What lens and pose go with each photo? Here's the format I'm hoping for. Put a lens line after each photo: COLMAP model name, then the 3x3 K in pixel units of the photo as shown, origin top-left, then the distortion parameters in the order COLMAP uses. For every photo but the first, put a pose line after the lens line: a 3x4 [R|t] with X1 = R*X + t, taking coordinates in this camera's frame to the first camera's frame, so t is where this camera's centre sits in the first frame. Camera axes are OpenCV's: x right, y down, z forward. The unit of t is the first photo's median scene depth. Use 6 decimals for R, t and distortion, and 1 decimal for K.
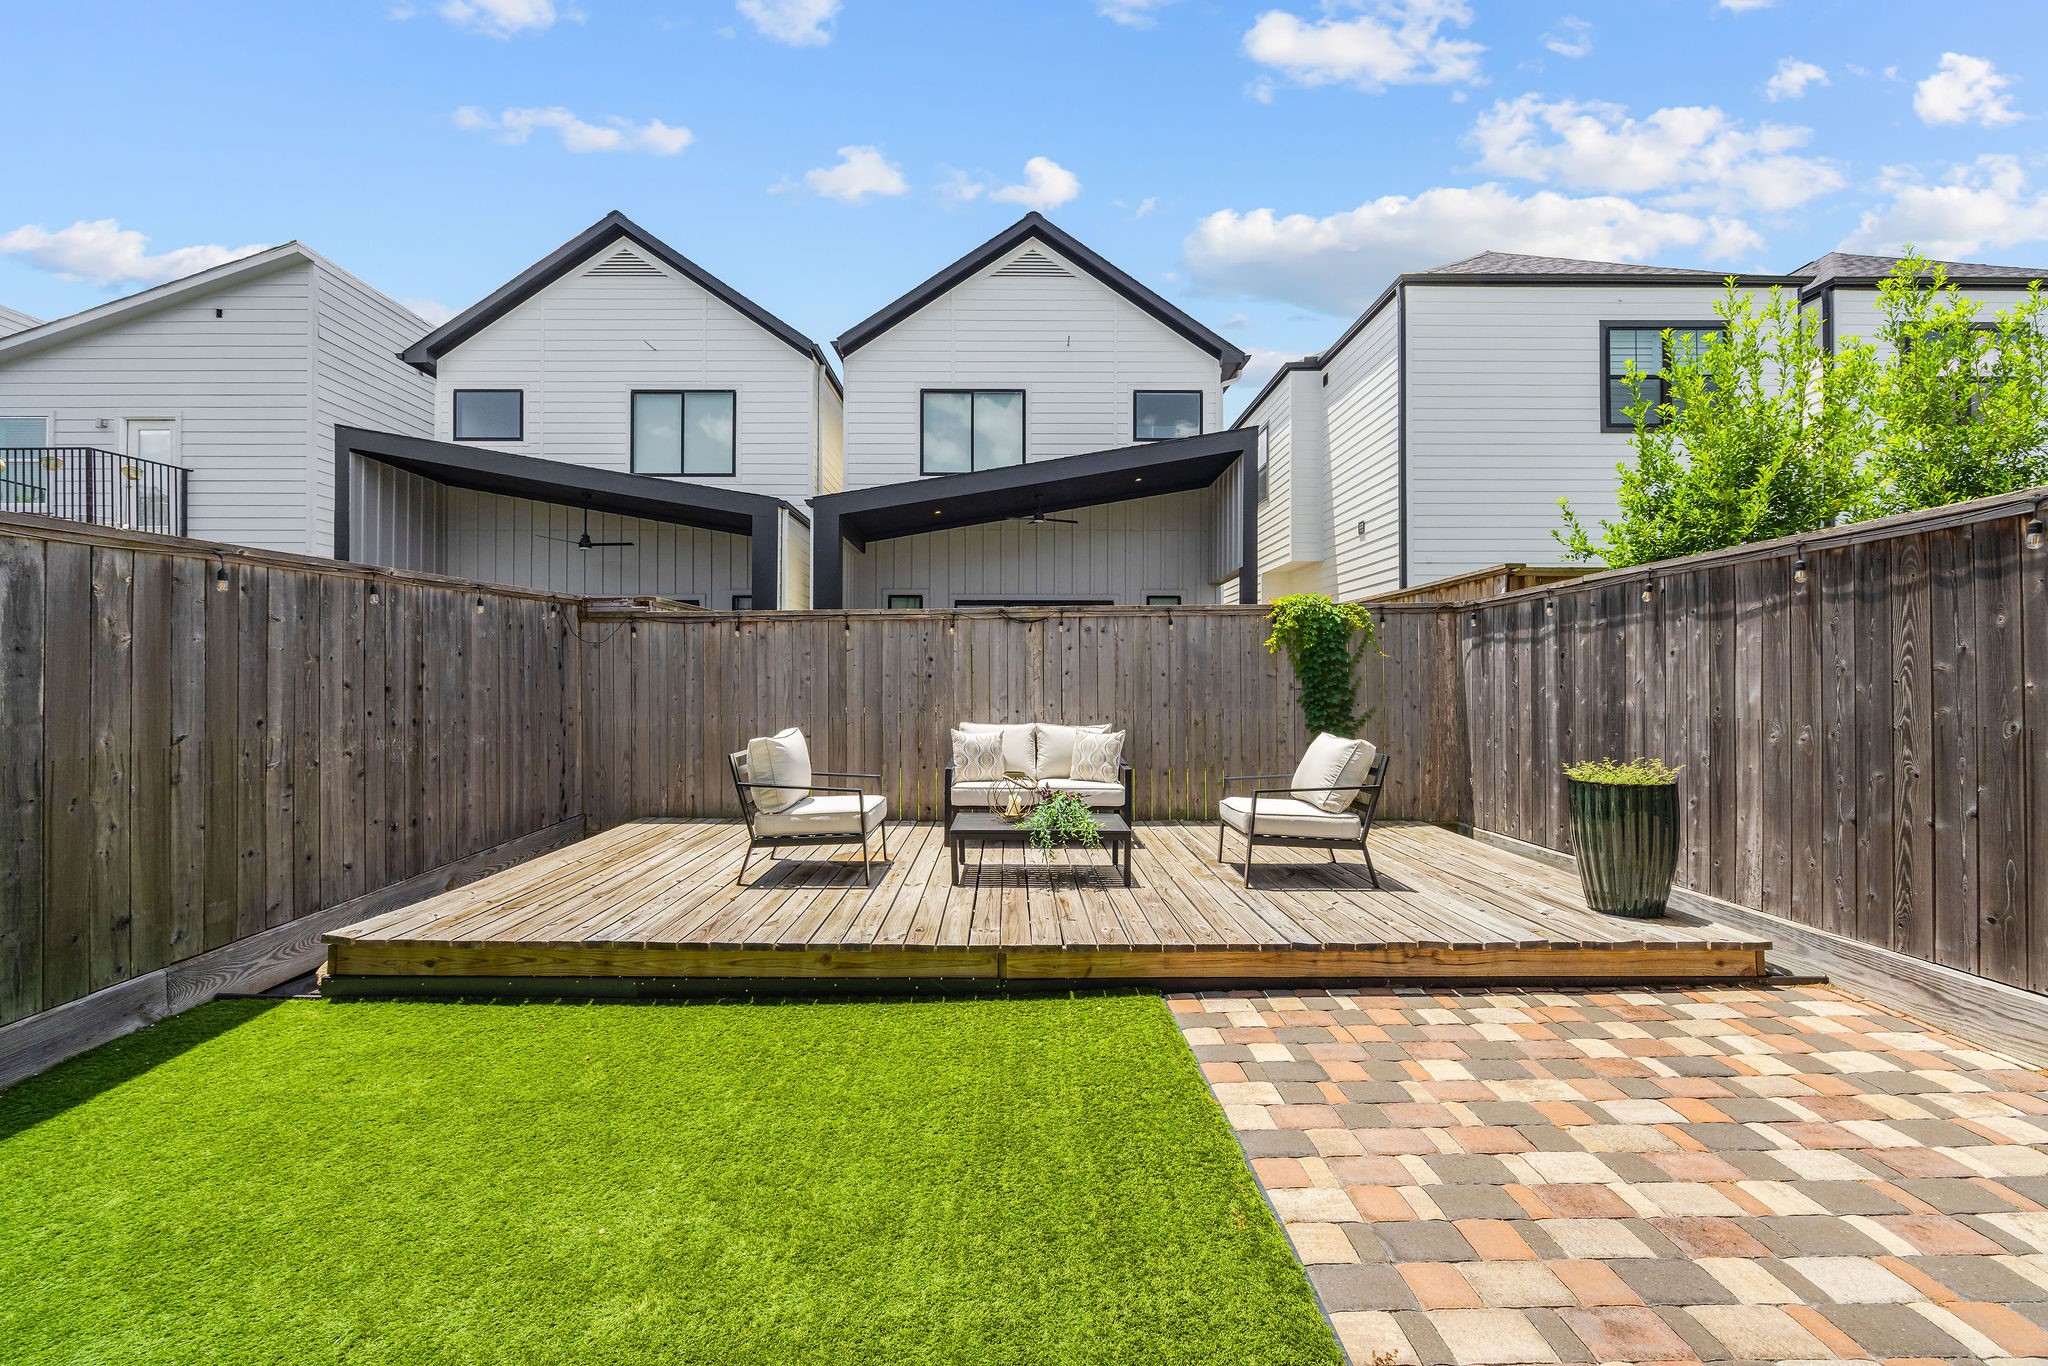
lens RADIAL K [[820.9, 0, 1013.7], [0, 820.9, 676.3], [0, 0, 1]] dist [-0.000228, 0.000099]
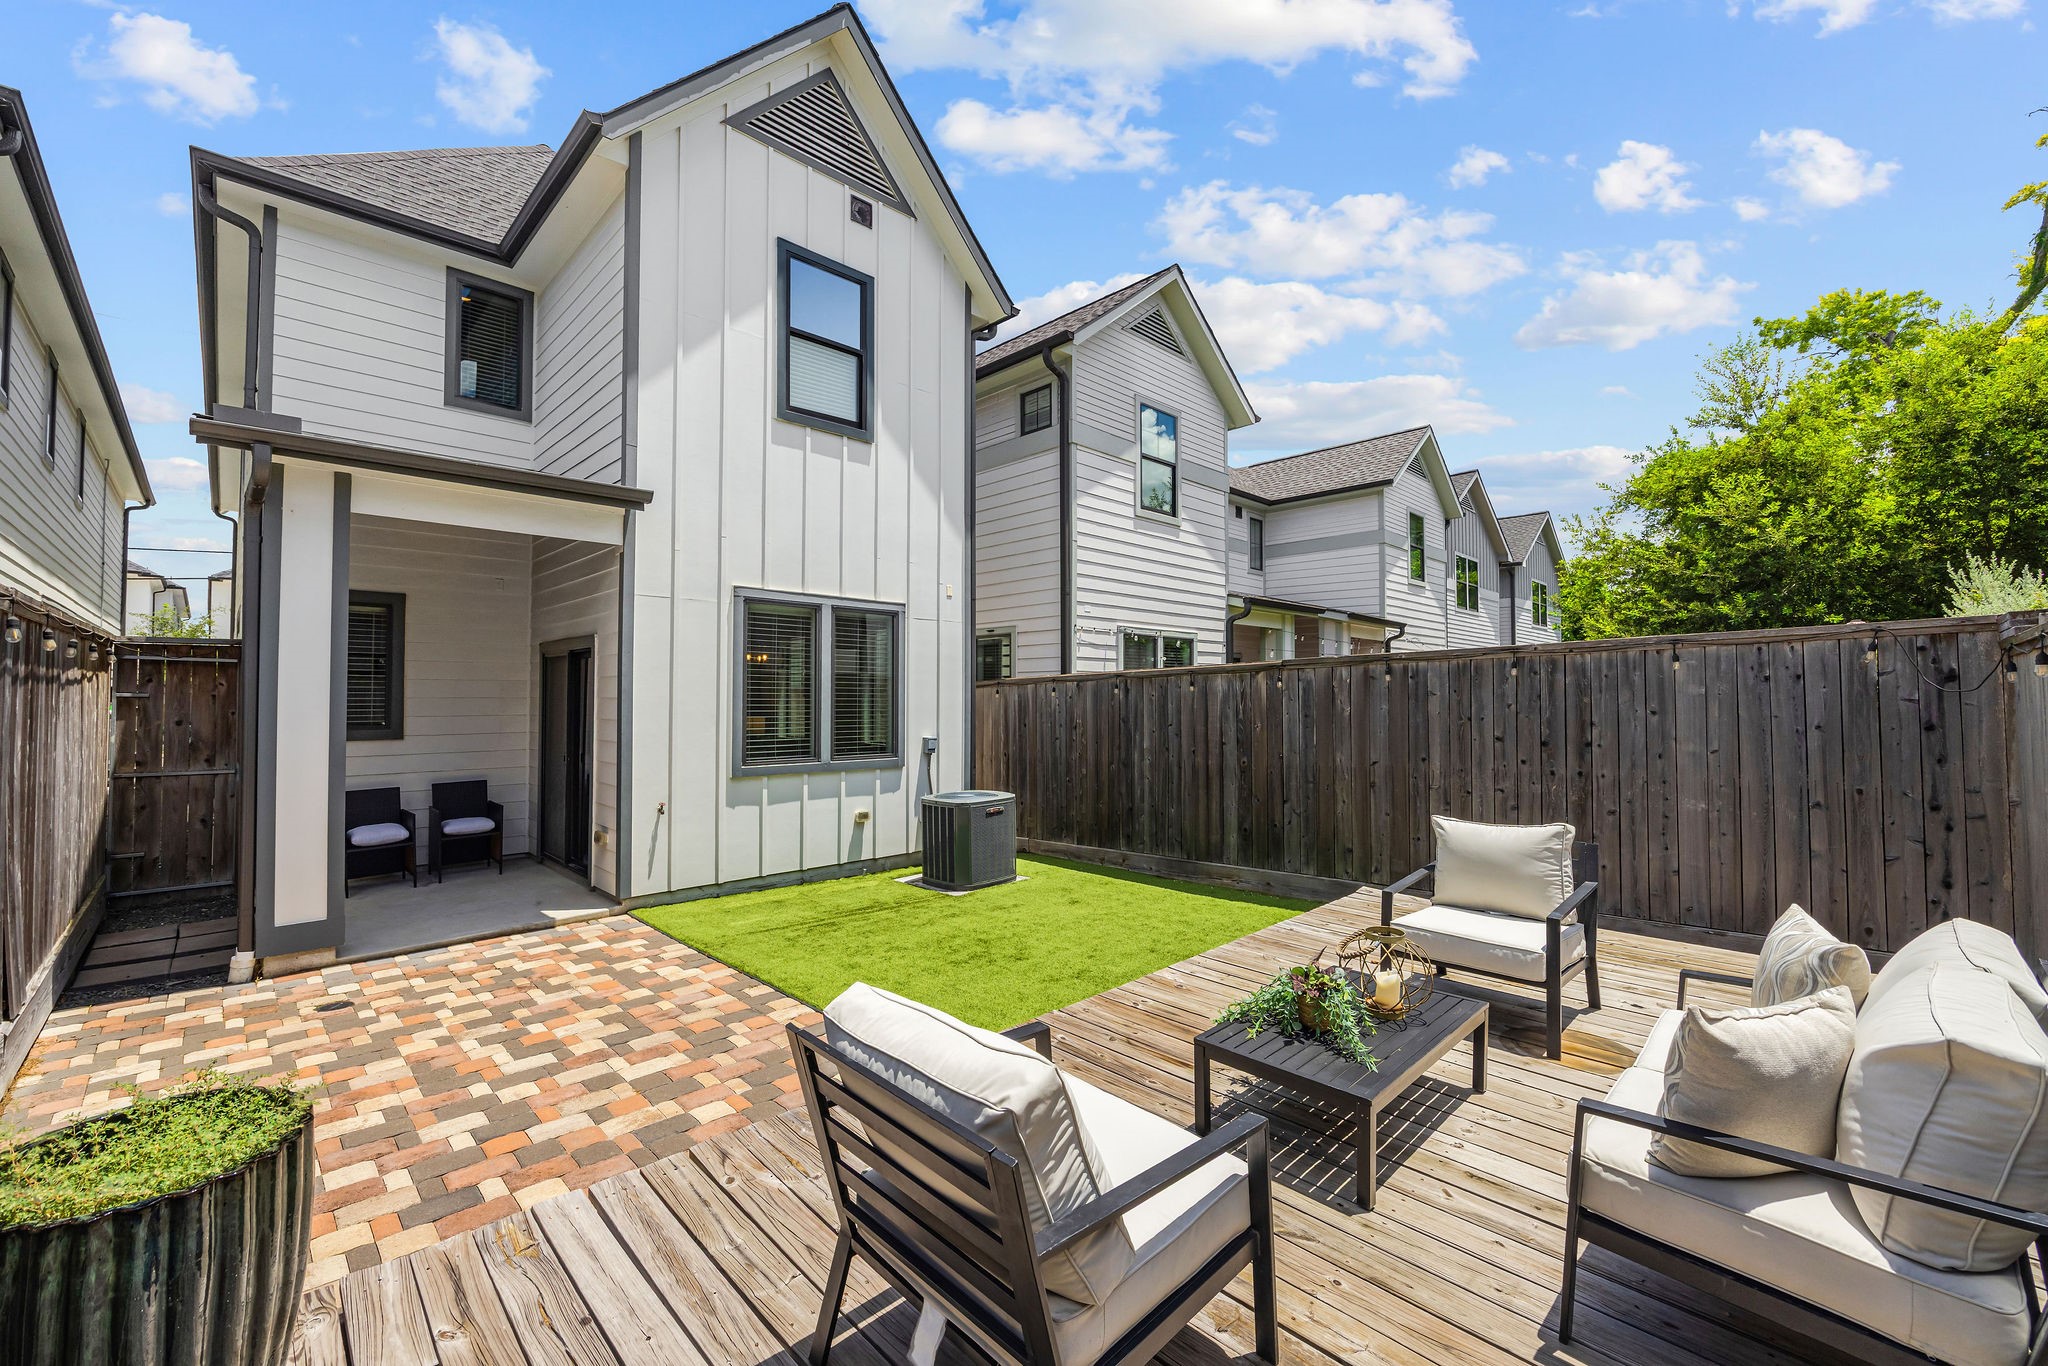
lens RADIAL K [[820.9, 0, 1017.5], [0, 820.9, 677.8], [0, 0, 1]] dist [-0.000228, 0.000099]
pose [[-0.723241, -0.014536, -0.690443, 0.835474], [0.004896, 0.999645, -0.026174, -0.070148], [0.690579, -0.022311, -0.722913, 1.752685]]
